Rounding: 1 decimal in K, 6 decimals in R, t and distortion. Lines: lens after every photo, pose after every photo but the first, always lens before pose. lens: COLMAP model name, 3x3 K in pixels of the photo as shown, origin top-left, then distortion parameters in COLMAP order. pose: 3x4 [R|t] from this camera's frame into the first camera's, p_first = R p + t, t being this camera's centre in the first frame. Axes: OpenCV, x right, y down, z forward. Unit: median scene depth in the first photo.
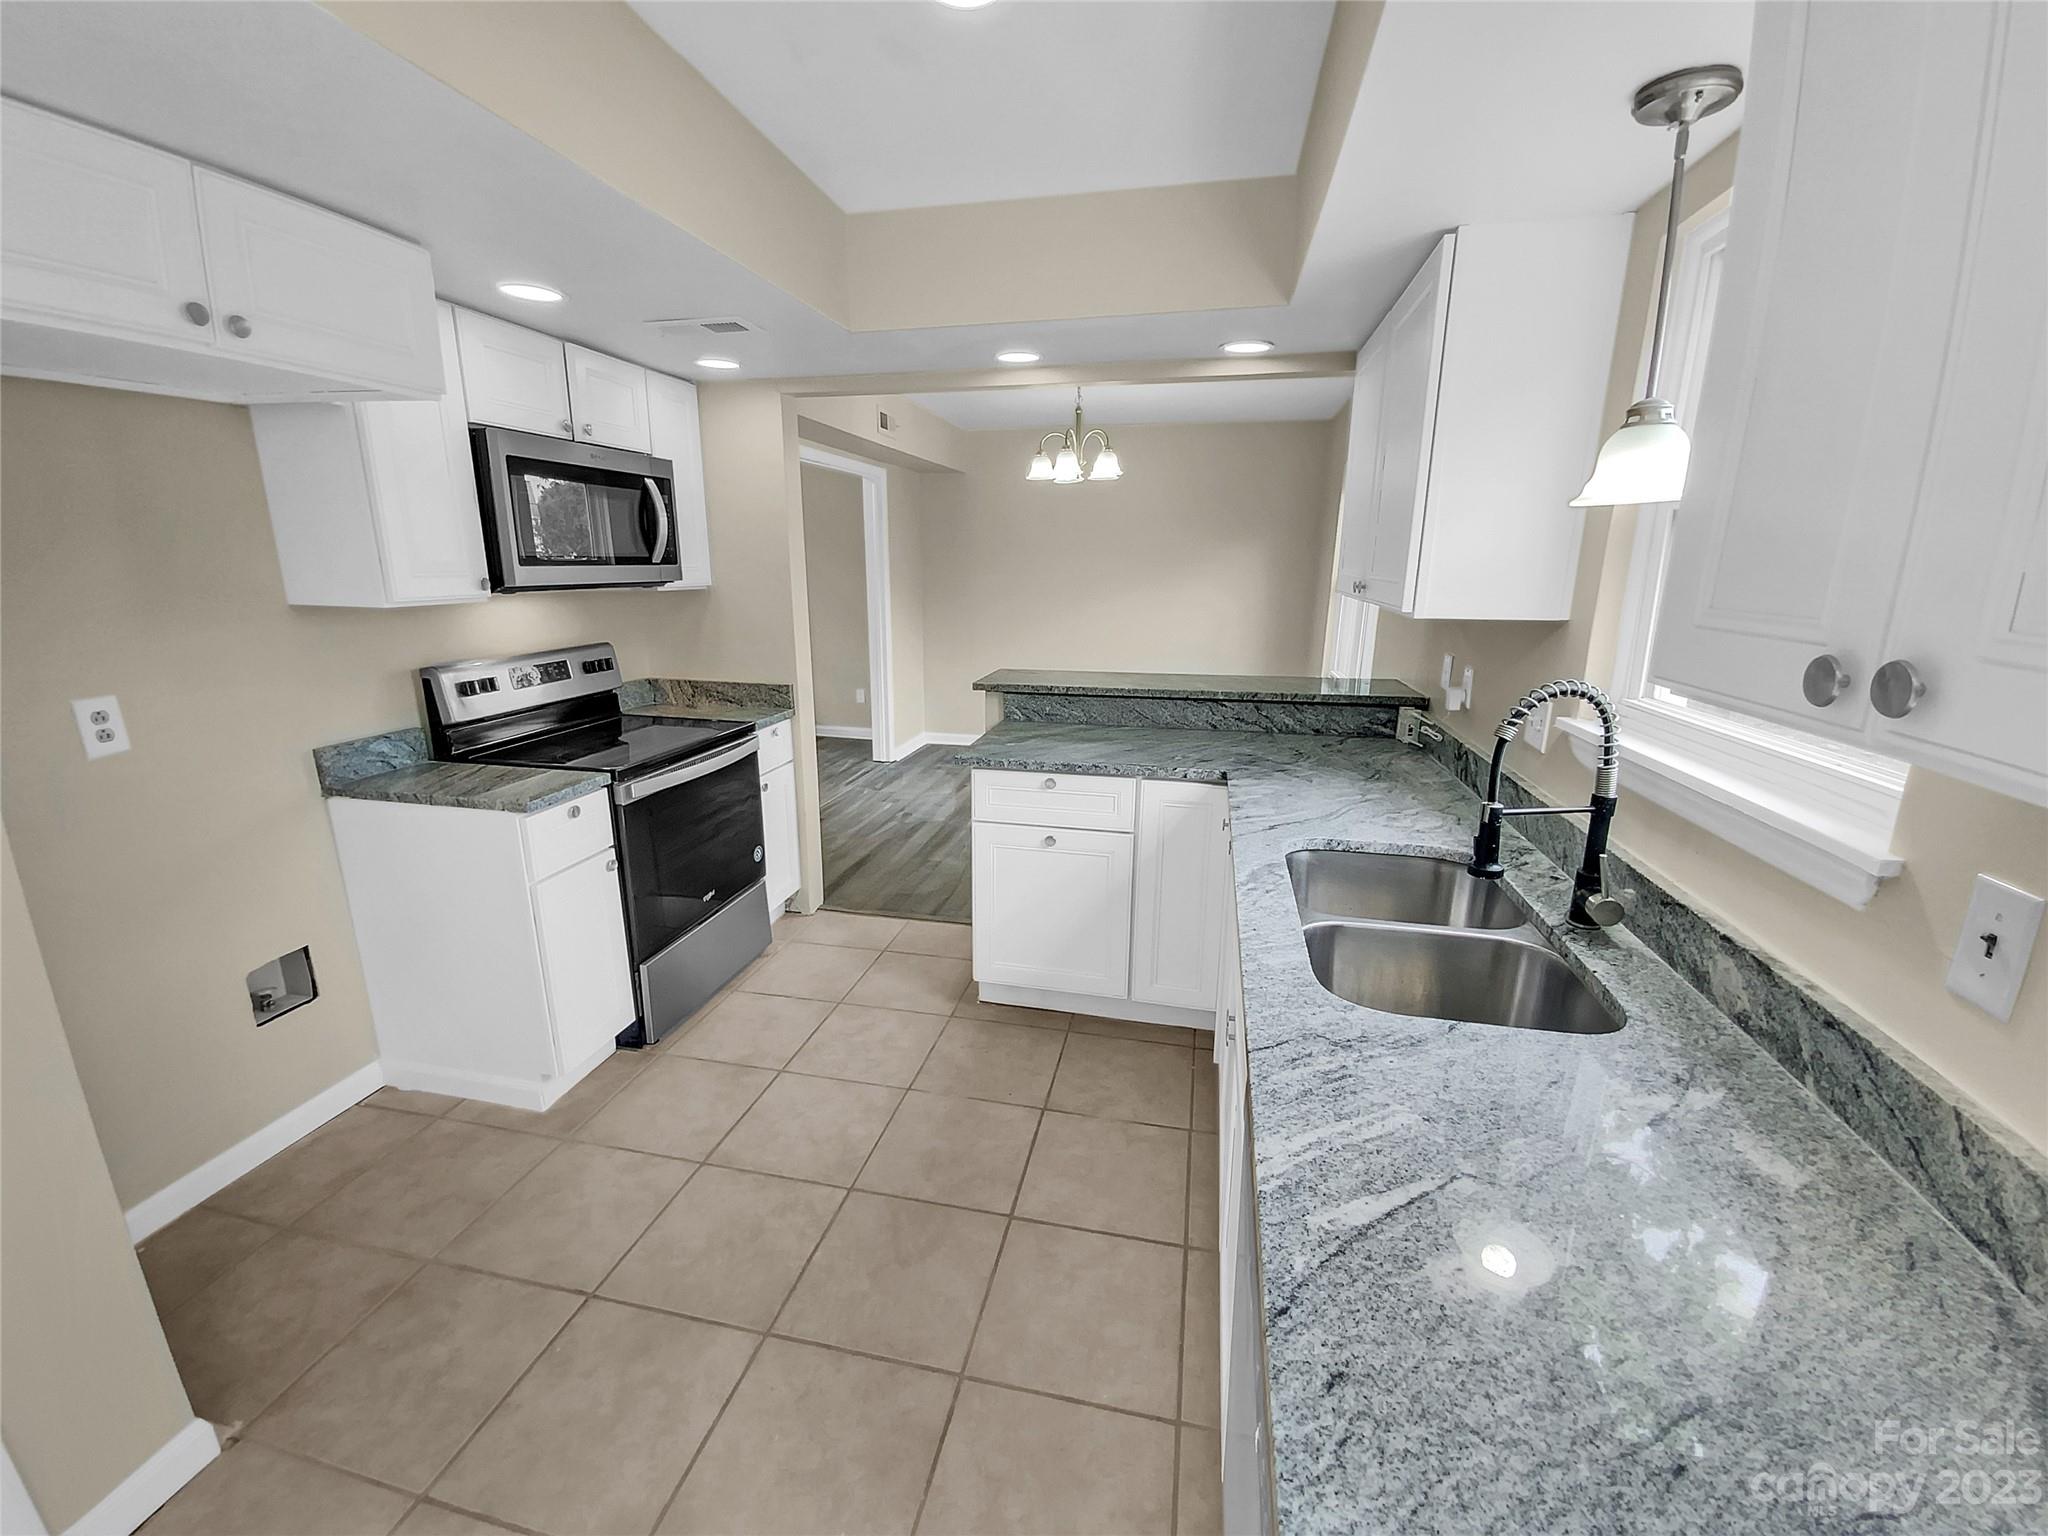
lens RADIAL K [[829.4, 0, 1027.8], [0, 829.4, 771.2], [0, 0, 1]] dist [0.020551, -0.017021]
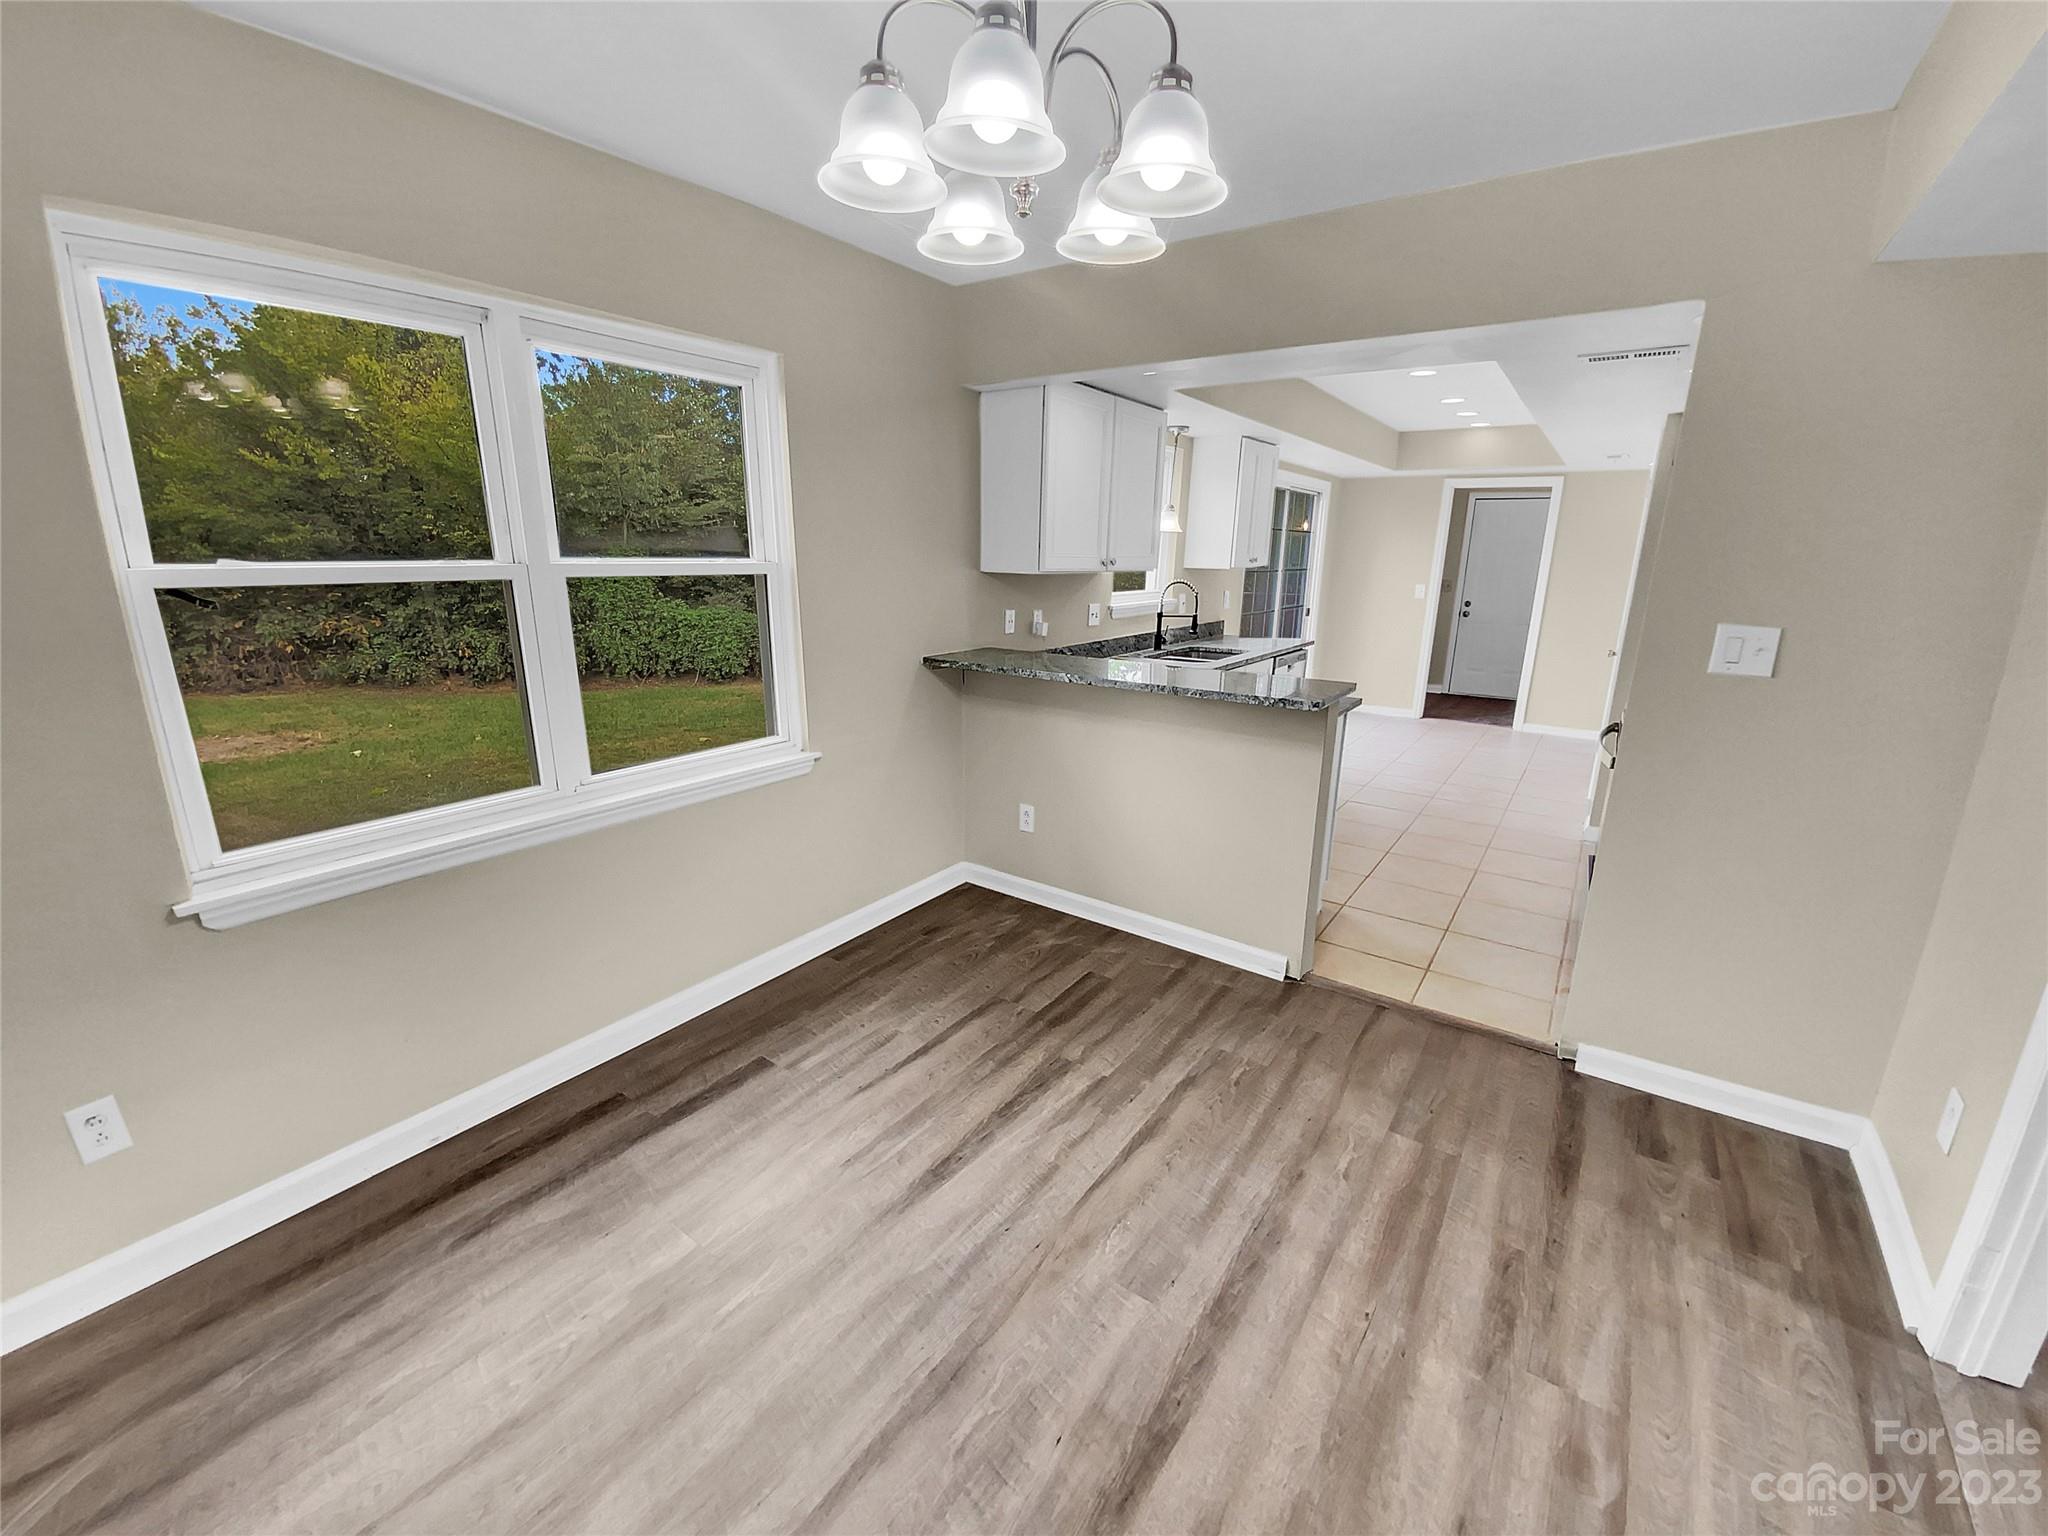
lens RADIAL K [[829.4, 0, 1027.8], [0, 829.4, 771.2], [0, 0, 1]] dist [0.020551, -0.017021]
pose [[-0.922971, -0.124529, 0.364167, -0.094733], [0.069721, 0.876453, 0.476412, -0.600024], [-0.378503, 0.465105, -0.800258, 2.363400]]
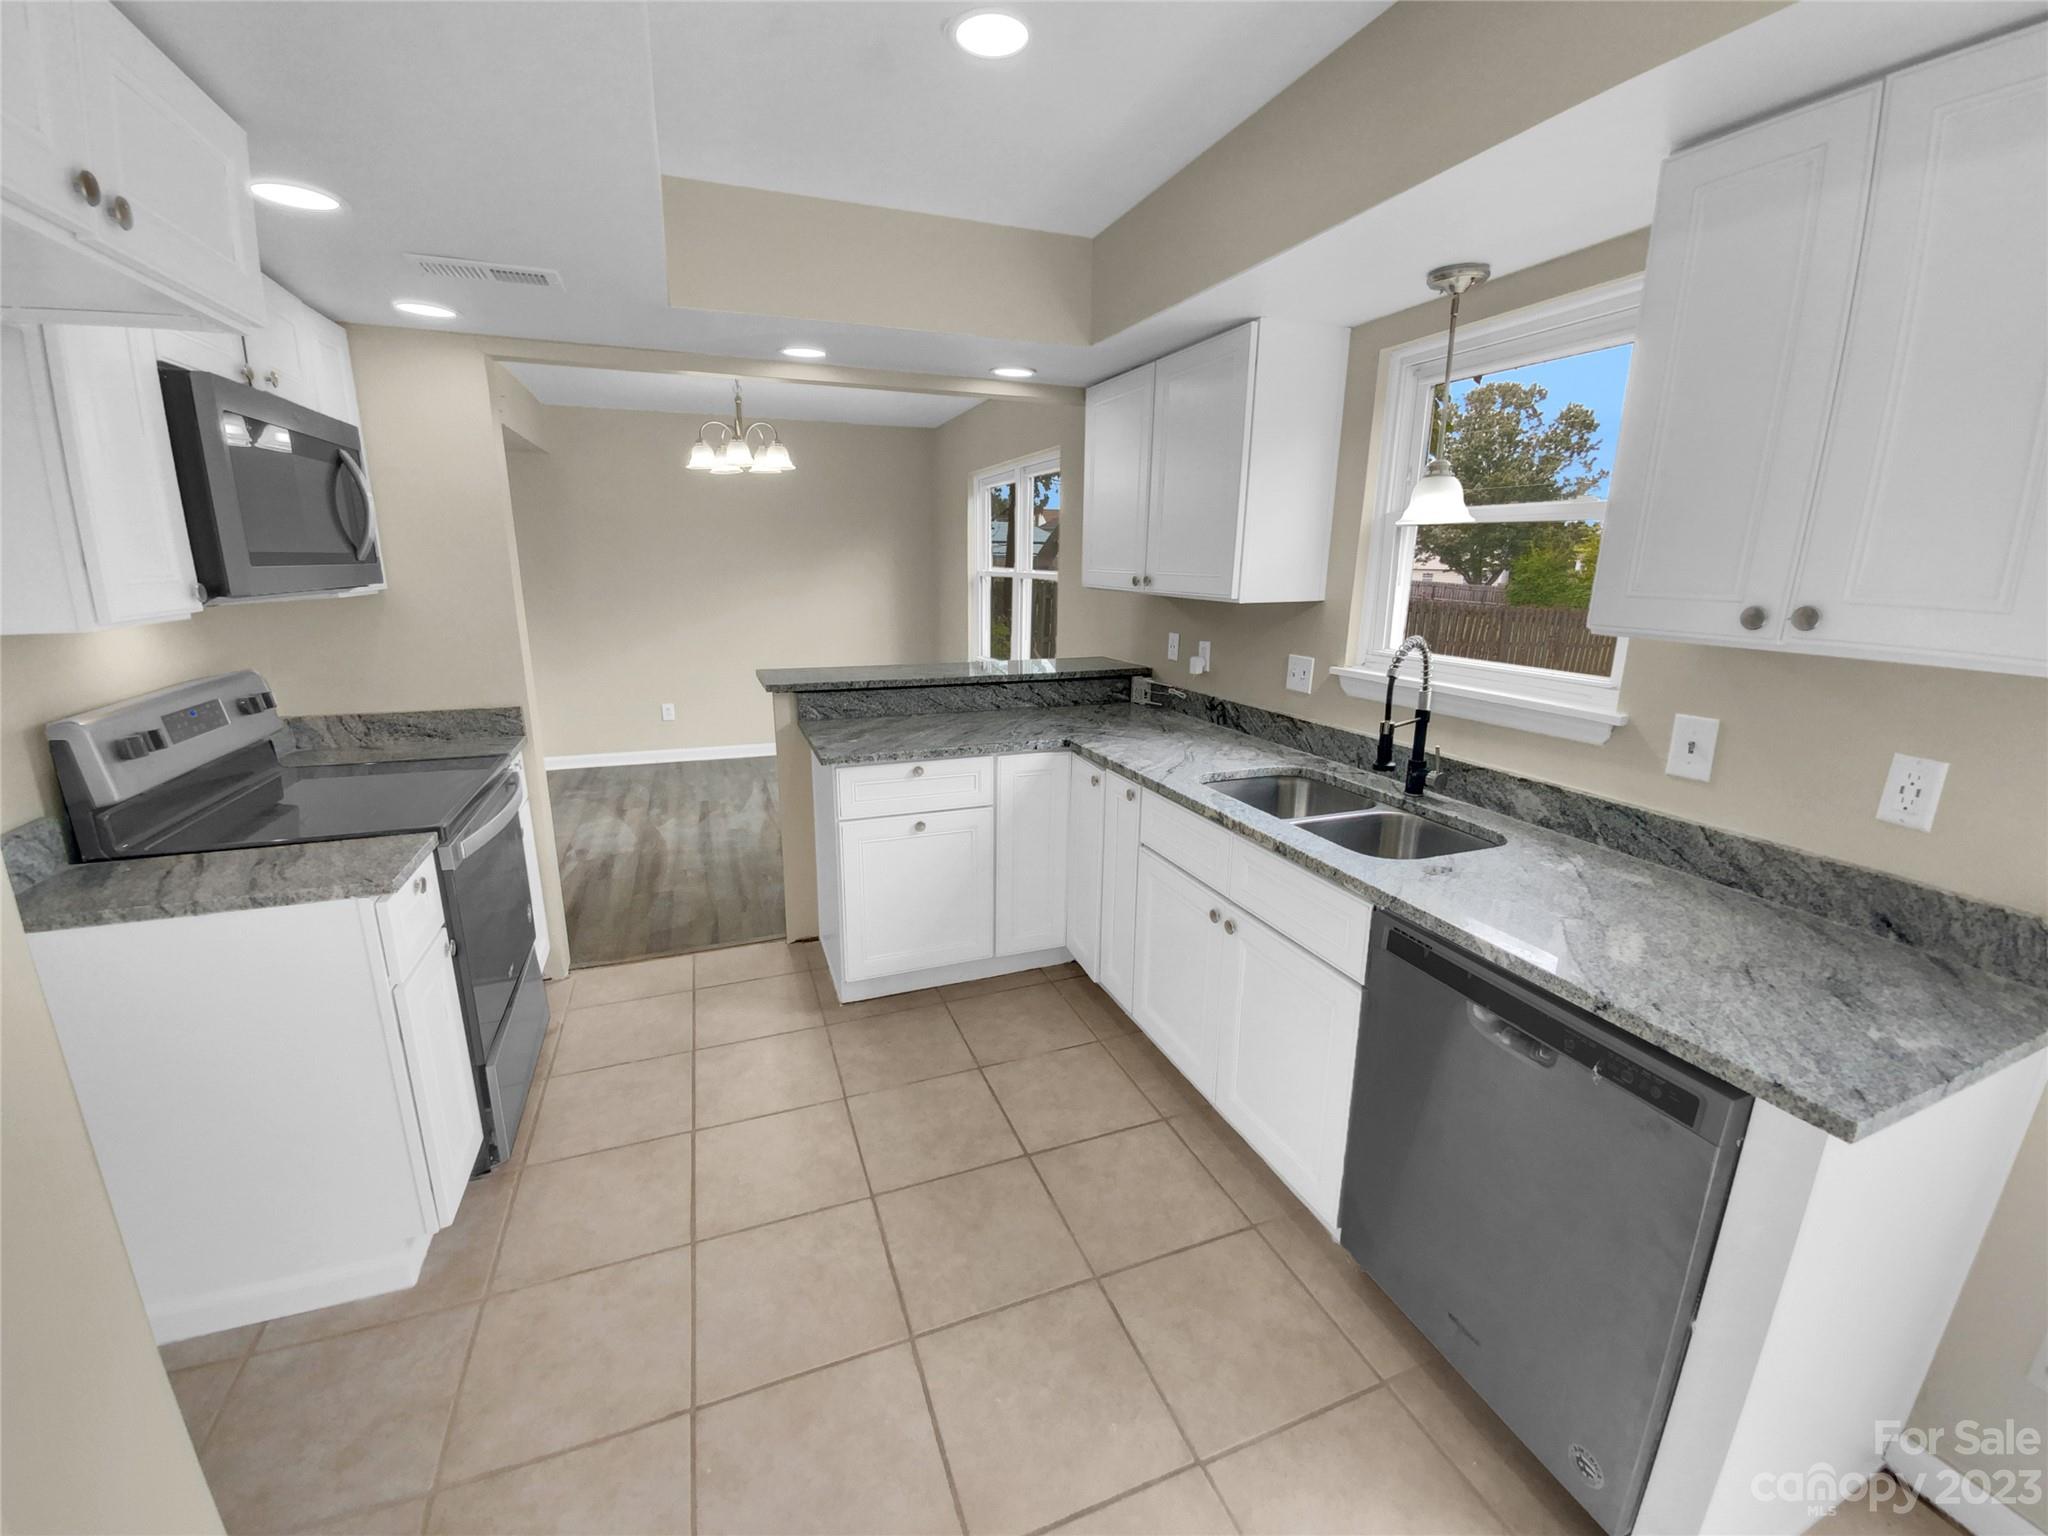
lens RADIAL K [[829.4, 0, 1027.8], [0, 829.4, 771.2], [0, 0, 1]] dist [0.020551, -0.017021]
pose [[0.832400, -0.135679, 0.537310, -0.423851], [0.132987, 0.990141, 0.044003, -0.013308], [-0.537982, 0.034827, 0.842236, 0.043397]]
